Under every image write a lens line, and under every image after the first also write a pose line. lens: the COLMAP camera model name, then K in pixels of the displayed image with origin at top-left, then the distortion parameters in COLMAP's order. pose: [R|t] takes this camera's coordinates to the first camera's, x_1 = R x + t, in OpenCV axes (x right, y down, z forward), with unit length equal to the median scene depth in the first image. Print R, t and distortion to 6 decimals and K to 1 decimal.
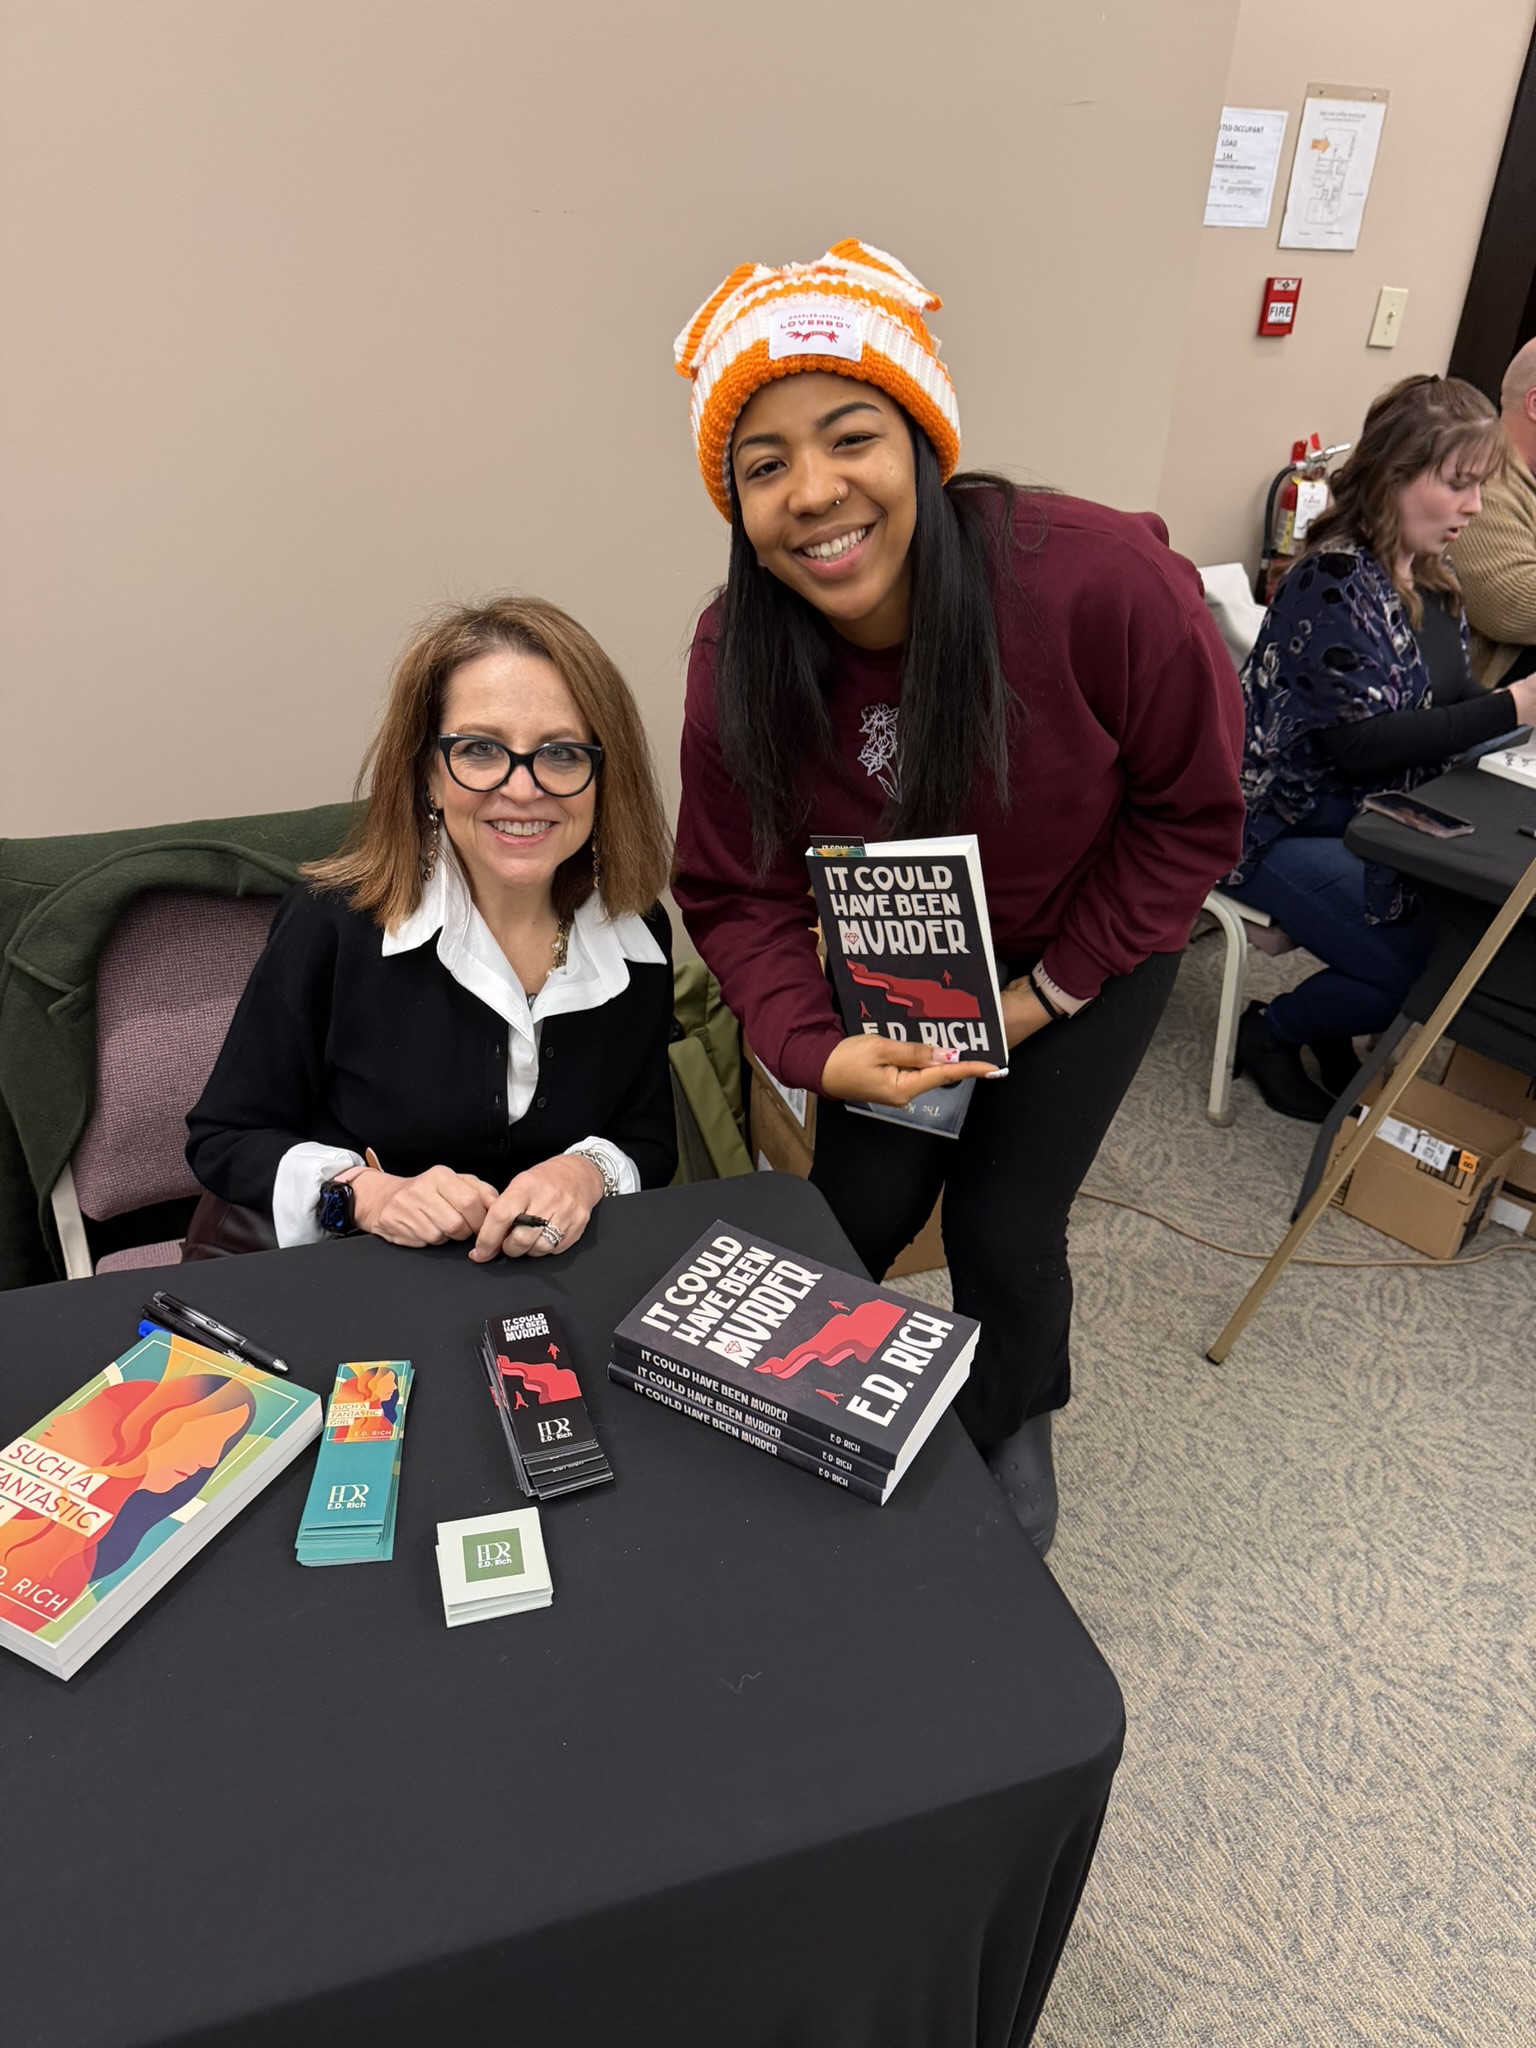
lens RADIAL K [[1462.5, 0, 747.1], [0, 1462.5, 1043.9], [0, 0, 1]] dist [0.007250, -0.018357]
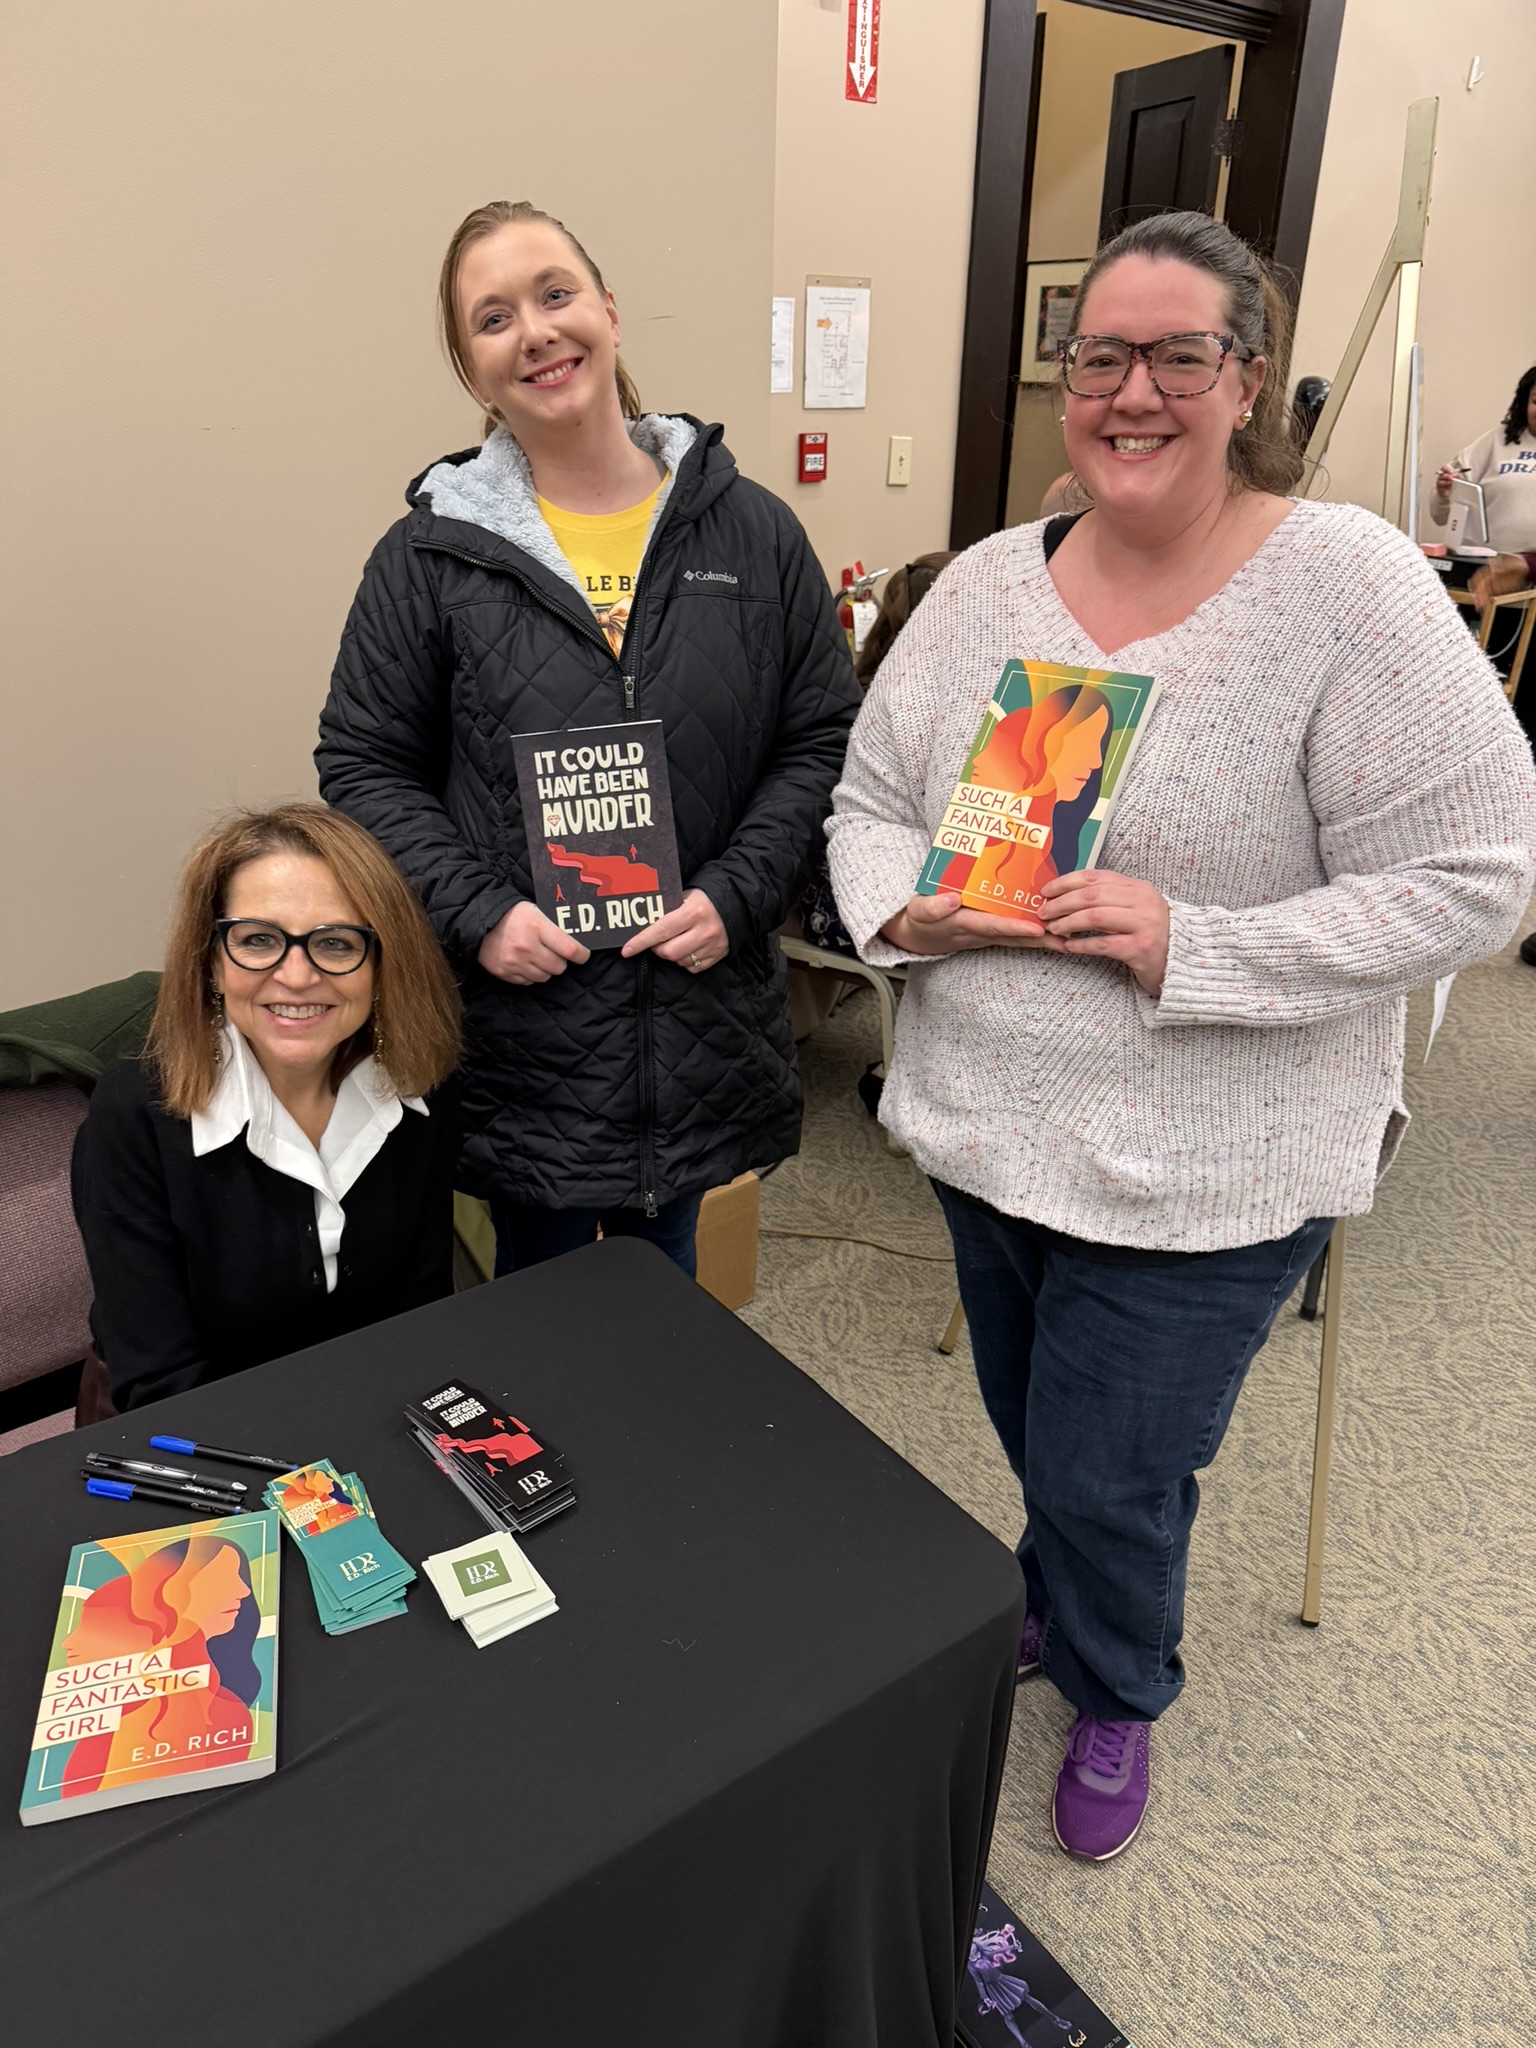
lens RADIAL K [[1462.5, 0, 744.0], [0, 1462.5, 1043.2], [0, 0, 1]] dist [0.007250, -0.018357]
pose [[0.952412, -0.152688, 0.263814, -0.113528], [0.172502, 0.983555, -0.053506, 0.012309], [-0.251306, 0.096468, 0.963088, -0.106021]]
